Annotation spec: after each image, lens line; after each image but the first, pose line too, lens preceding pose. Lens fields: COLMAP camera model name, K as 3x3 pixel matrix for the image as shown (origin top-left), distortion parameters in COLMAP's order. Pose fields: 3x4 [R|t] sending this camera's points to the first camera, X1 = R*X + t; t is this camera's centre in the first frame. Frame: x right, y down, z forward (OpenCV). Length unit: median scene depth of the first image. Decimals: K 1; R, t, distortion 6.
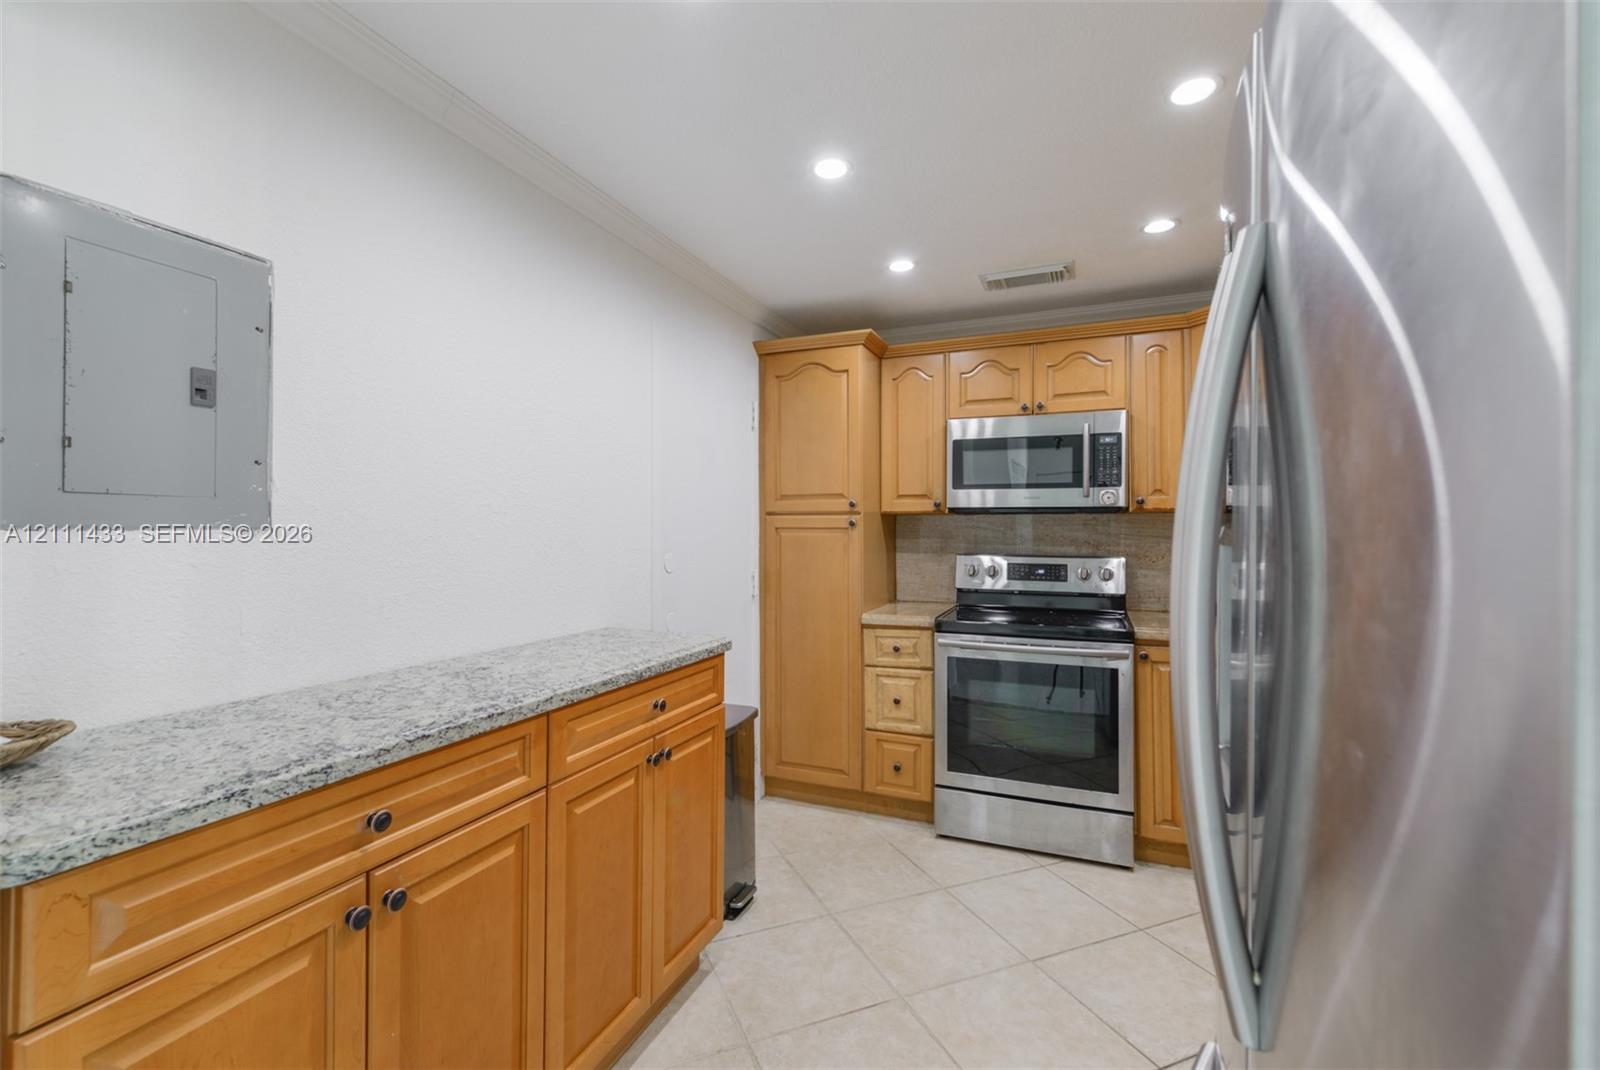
lens RADIAL K [[723.9, 0, 773.7], [0, 723.9, 530.1], [0, 0, 1]] dist [0.019714, 0.000000]
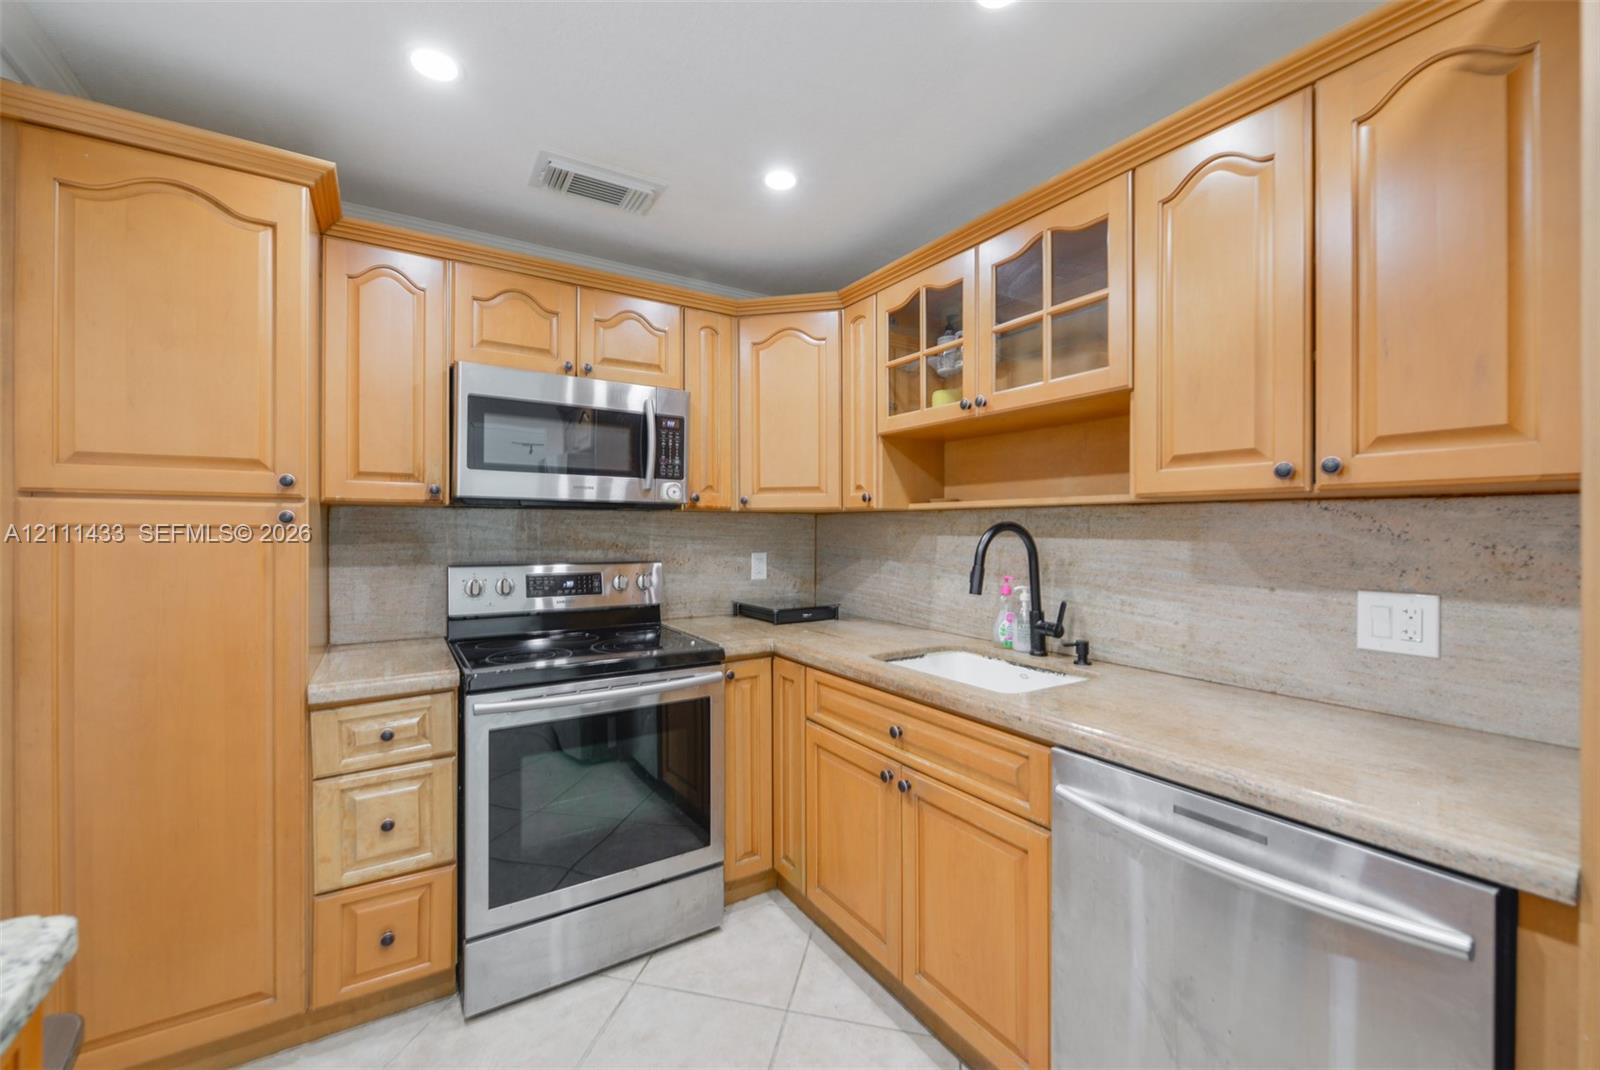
lens RADIAL K [[646.7, 0, 797.4], [0, 646.7, 530.3], [0, 0, 1]] dist [-0.001953, -0.000507]
pose [[0.555647, -0.000145, 0.831418, -0.076822], [-0.001469, 0.999998, 0.001156, -0.001388], [-0.831417, -0.001864, 0.555646, 0.434884]]
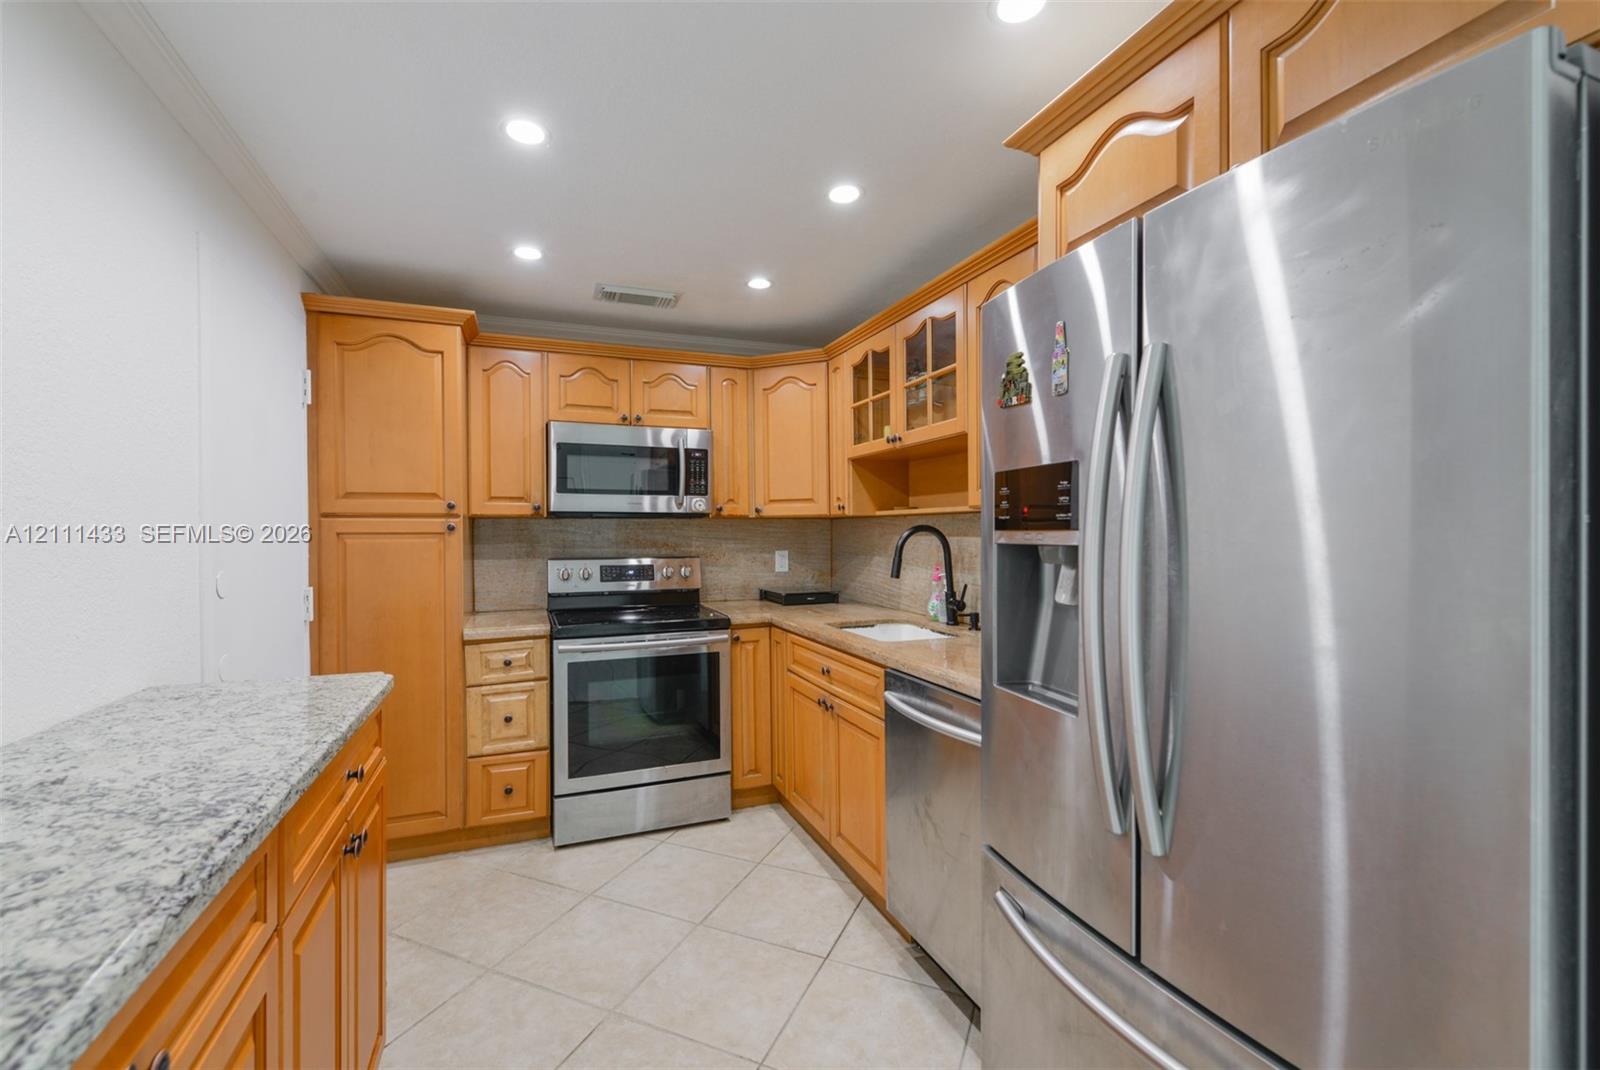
lens RADIAL K [[700.7, 0, 800.0], [0, 700.7, 535.0], [0, 0, 1]] dist [0.010326, -0.000046]
pose [[0.702722, -0.008255, 0.711417, -0.203272], [0.006736, 0.999965, 0.004951, -0.001589], [-0.711433, 0.001313, 0.702753, 0.100394]]
